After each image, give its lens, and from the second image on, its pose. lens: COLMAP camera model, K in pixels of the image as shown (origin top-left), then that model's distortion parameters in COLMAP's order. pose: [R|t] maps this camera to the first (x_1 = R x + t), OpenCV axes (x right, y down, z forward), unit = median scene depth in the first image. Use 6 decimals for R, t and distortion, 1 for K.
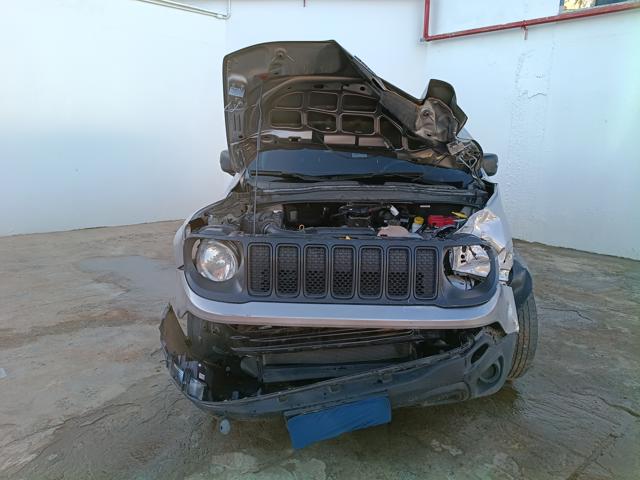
lens RADIAL K [[484.1, 0, 320.0], [0, 484.1, 240.0], [0, 0, 1]] dist [0.034258, -0.064350]
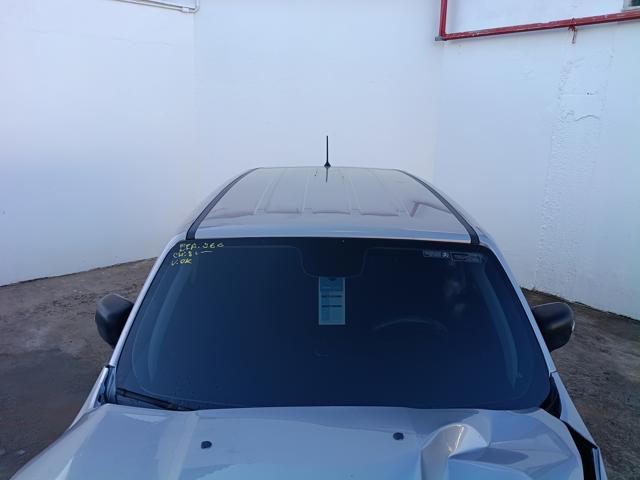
lens RADIAL K [[482.3, 0, 320.0], [0, 482.3, 240.0], [0, 0, 1]] dist [0.001407, 0.001638]
pose [[0.999790, 0.001970, -0.020394, 0.118215], [-0.000786, 0.998322, 0.057909, -0.449054], [0.020474, -0.057881, 0.998114, 0.654210]]
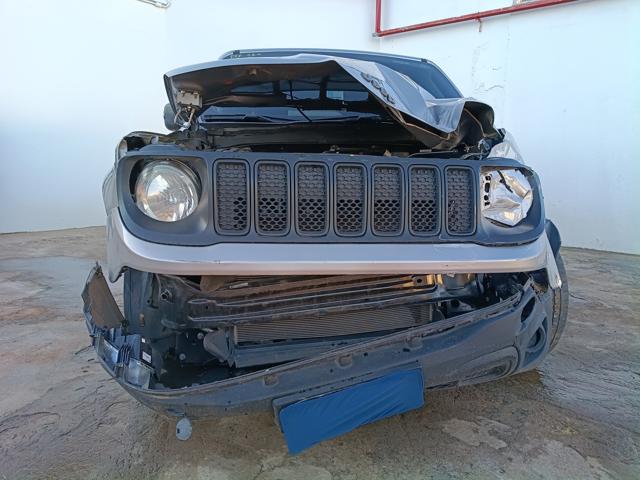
lens RADIAL K [[485.2, 0, 321.1], [0, 485.2, 247.6], [0, 0, 1]] dist [-0.012520, -0.009220]
pose [[0.992479, -0.021794, 0.120463, -0.071373], [0.025802, 0.999161, -0.031818, 0.138614], [-0.119669, 0.034687, 0.992208, 0.263174]]
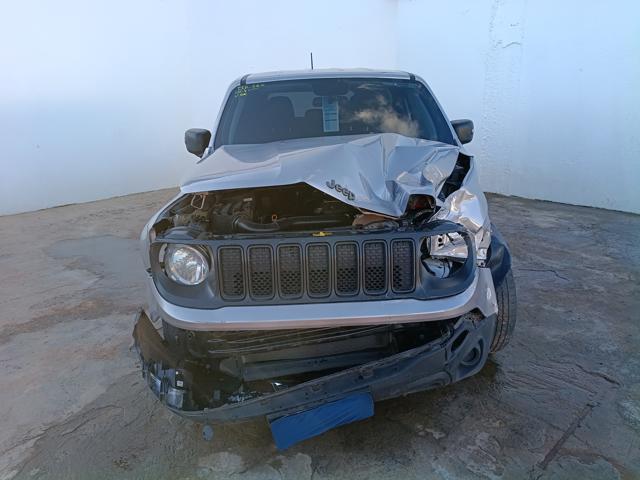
lens RADIAL K [[484.1, 0, 320.0], [0, 484.1, 240.0], [0, 0, 1]] dist [0.034258, -0.064350]
pose [[0.997602, -0.058575, 0.036875, 0.016643], [0.054703, 0.993637, 0.098453, -0.078067], [-0.042407, -0.096199, 0.994458, 0.036846]]
